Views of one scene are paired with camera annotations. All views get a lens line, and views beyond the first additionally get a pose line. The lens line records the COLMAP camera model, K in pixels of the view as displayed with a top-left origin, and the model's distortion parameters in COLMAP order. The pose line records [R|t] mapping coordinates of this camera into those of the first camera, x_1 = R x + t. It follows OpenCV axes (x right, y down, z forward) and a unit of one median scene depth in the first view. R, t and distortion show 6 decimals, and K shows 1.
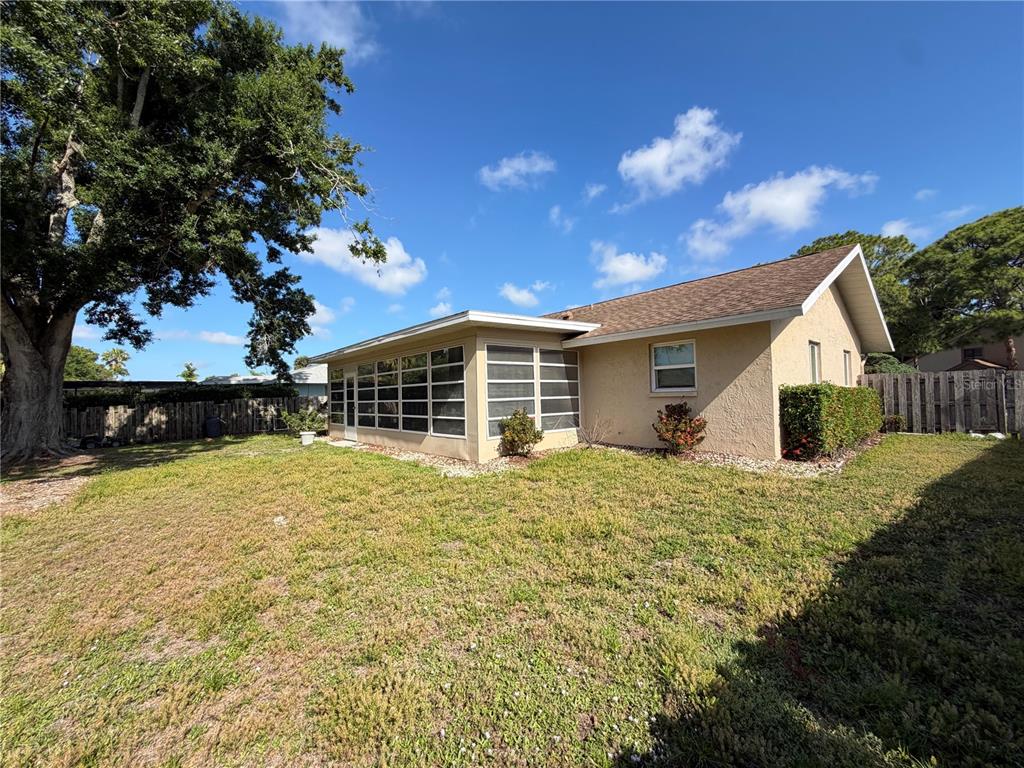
lens RADIAL K [[416.4, 0, 517.9], [0, 416.4, 385.7], [0, 0, 1]] dist [-0.003921, 0.000016]
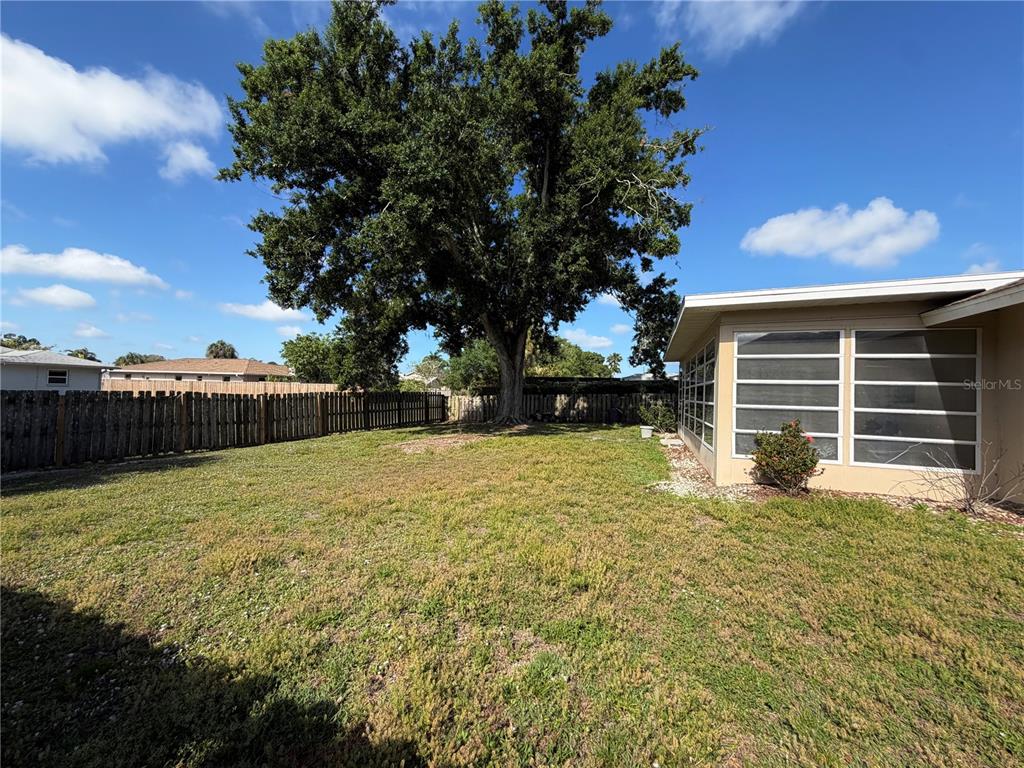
lens RADIAL K [[416.4, 0, 515.1], [0, 416.4, 382.9], [0, 0, 1]] dist [-0.003921, 0.000016]
pose [[0.492865, 0.020072, -0.869874, 0.281006], [-0.020610, 0.999723, 0.011390, -0.005894], [0.869862, 0.012314, 0.493142, 0.192963]]
